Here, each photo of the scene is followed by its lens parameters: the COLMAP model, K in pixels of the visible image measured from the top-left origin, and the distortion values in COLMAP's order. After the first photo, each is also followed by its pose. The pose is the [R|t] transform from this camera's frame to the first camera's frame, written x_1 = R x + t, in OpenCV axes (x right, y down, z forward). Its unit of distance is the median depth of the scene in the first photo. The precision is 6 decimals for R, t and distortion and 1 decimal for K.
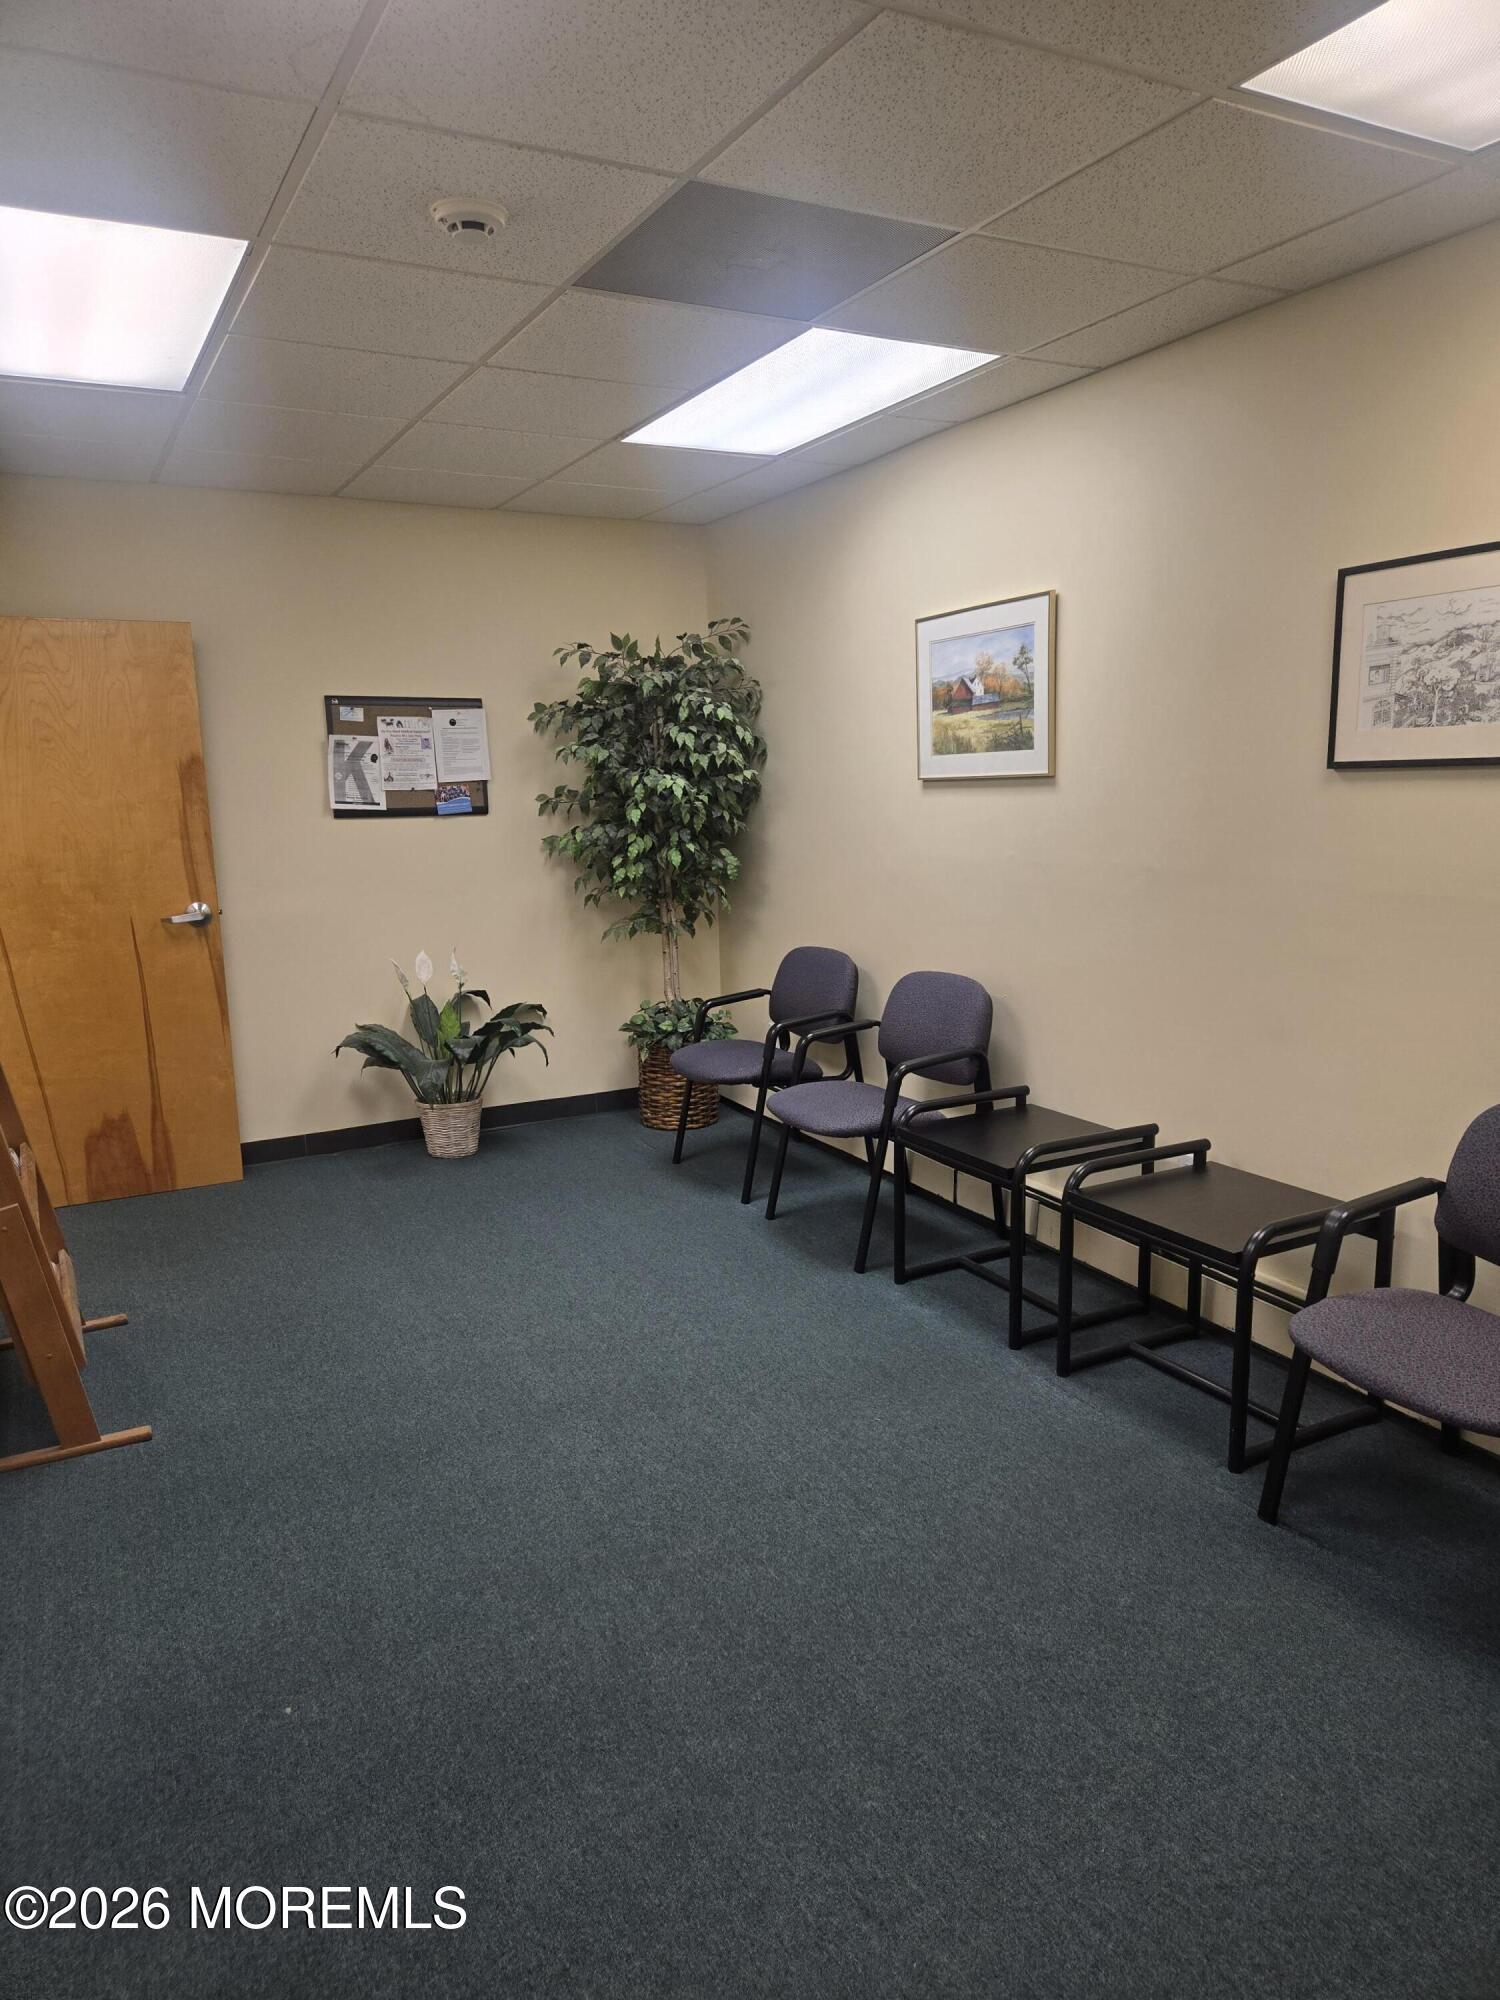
lens RADIAL K [[1359.4, 0, 747.0], [0, 1359.4, 1039.9], [0, 0, 1]] dist [0.003459, 0.000240]
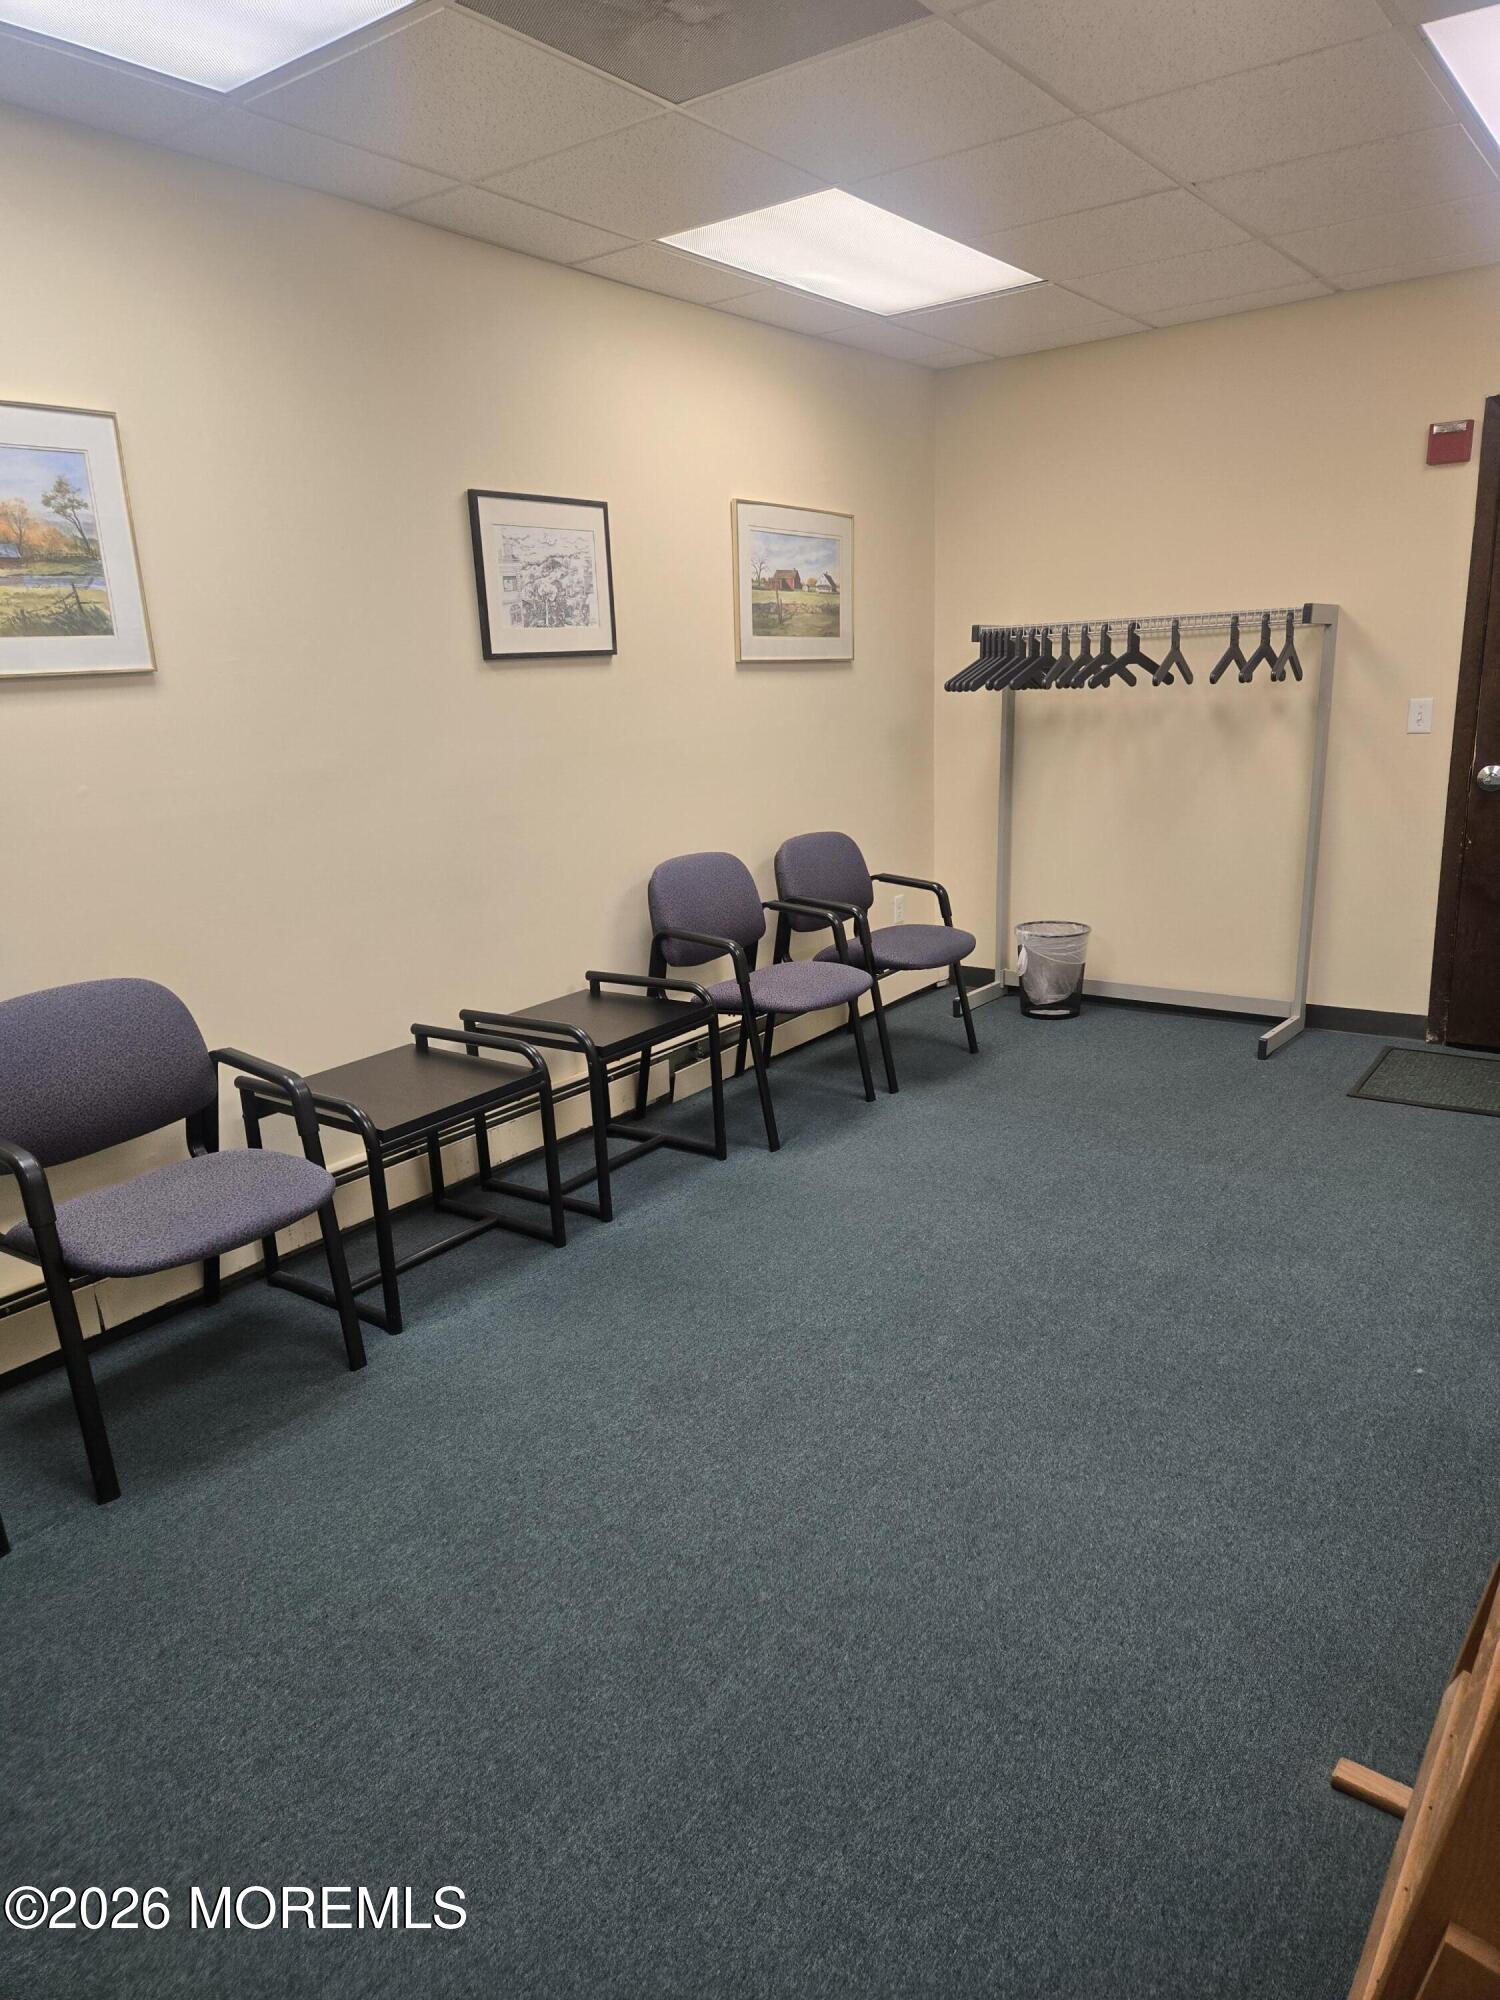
lens RADIAL K [[1303.9, 0, 750.0], [0, 1303.9, 1000.0], [0, 0, 1]] dist [0.000181, -0.001072]
pose [[-0.443846, -0.213380, 0.870327, -0.752833], [0.193941, 0.925342, 0.325774, -0.255632], [-0.874864, 0.313386, -0.369326, 1.340555]]
